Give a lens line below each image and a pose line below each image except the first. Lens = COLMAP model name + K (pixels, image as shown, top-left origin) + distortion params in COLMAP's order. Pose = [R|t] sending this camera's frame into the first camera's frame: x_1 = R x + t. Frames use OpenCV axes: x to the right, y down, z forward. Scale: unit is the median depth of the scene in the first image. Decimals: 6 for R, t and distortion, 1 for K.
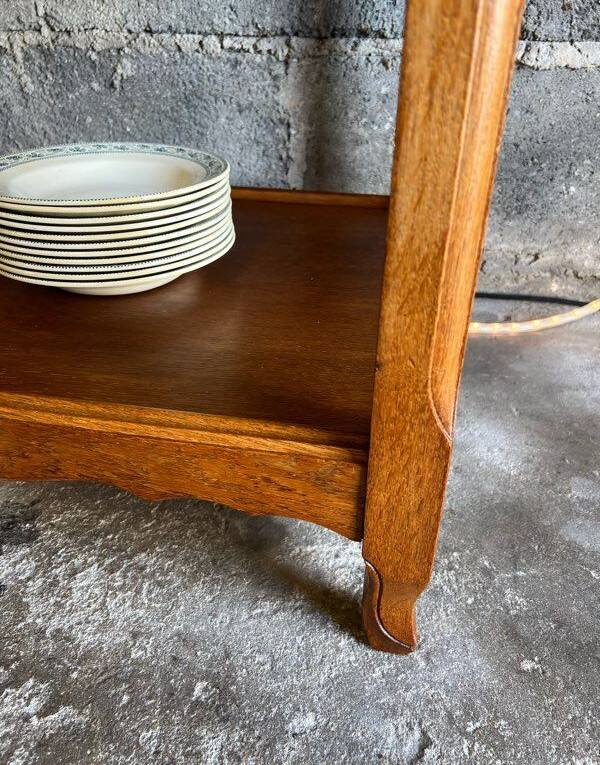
lens RADIAL K [[610.6, 0, 299.0], [0, 610.6, 363.4], [0, 0, 1]] dist [0.032598, -0.042948]
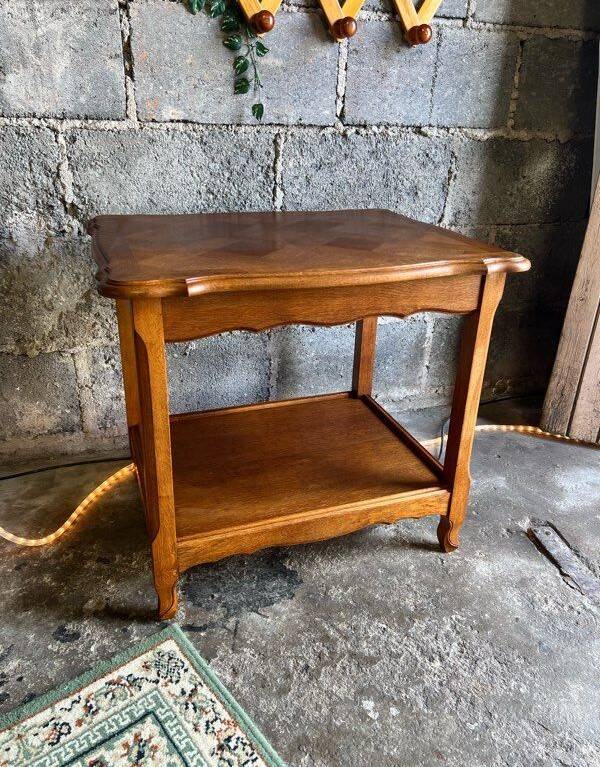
lens RADIAL K [[597.9, 0, 296.5], [0, 597.9, 371.6], [0, 0, 1]] dist [0.034827, -0.041165]
pose [[0.882911, -0.170427, 0.437519, -0.972454], [0.224456, 0.971635, -0.074470, -0.197926], [-0.412417, 0.163954, 0.896120, -1.017923]]
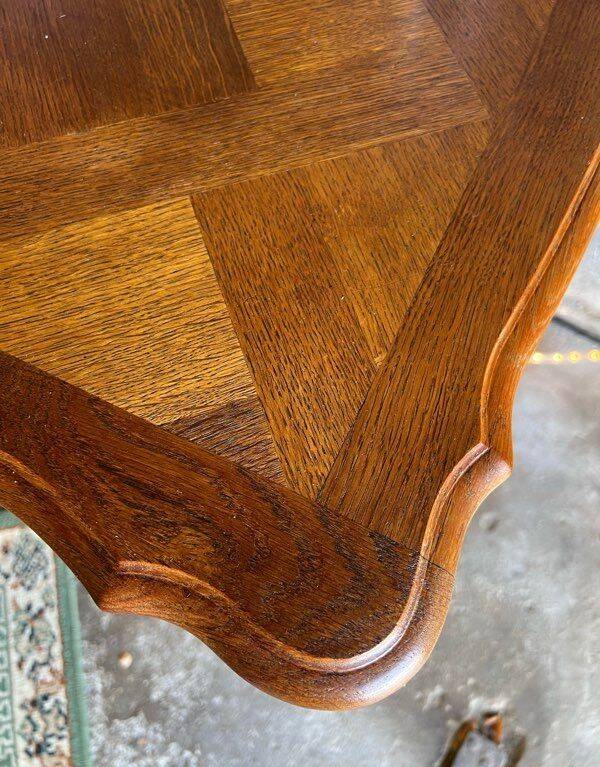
lens RADIAL K [[602.4, 0, 302.3], [0, 602.4, 407.1], [0, 0, 1]] dist [0.030601, -0.039106]
pose [[0.963098, 0.261399, -0.064126, 0.088280], [-0.161080, 0.750669, 0.640741, -0.741080], [0.215627, -0.606767, 0.765074, -0.043148]]
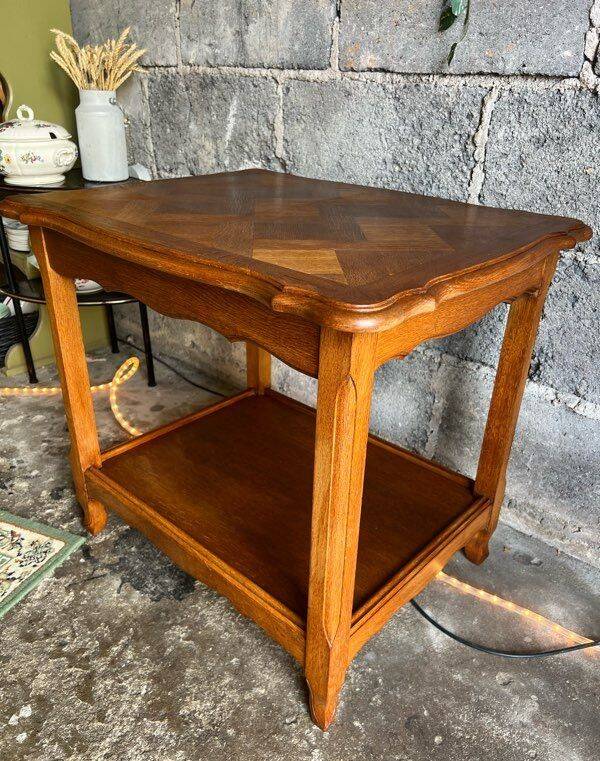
lens RADIAL K [[602.4, 0, 297.8], [0, 602.4, 405.7], [0, 0, 1]] dist [0.043508, -0.056411]
pose [[0.831418, 0.280161, -0.479847, 0.525408], [-0.308507, 0.950997, 0.020701, -0.327268], [0.462133, 0.130825, 0.877108, -0.661586]]
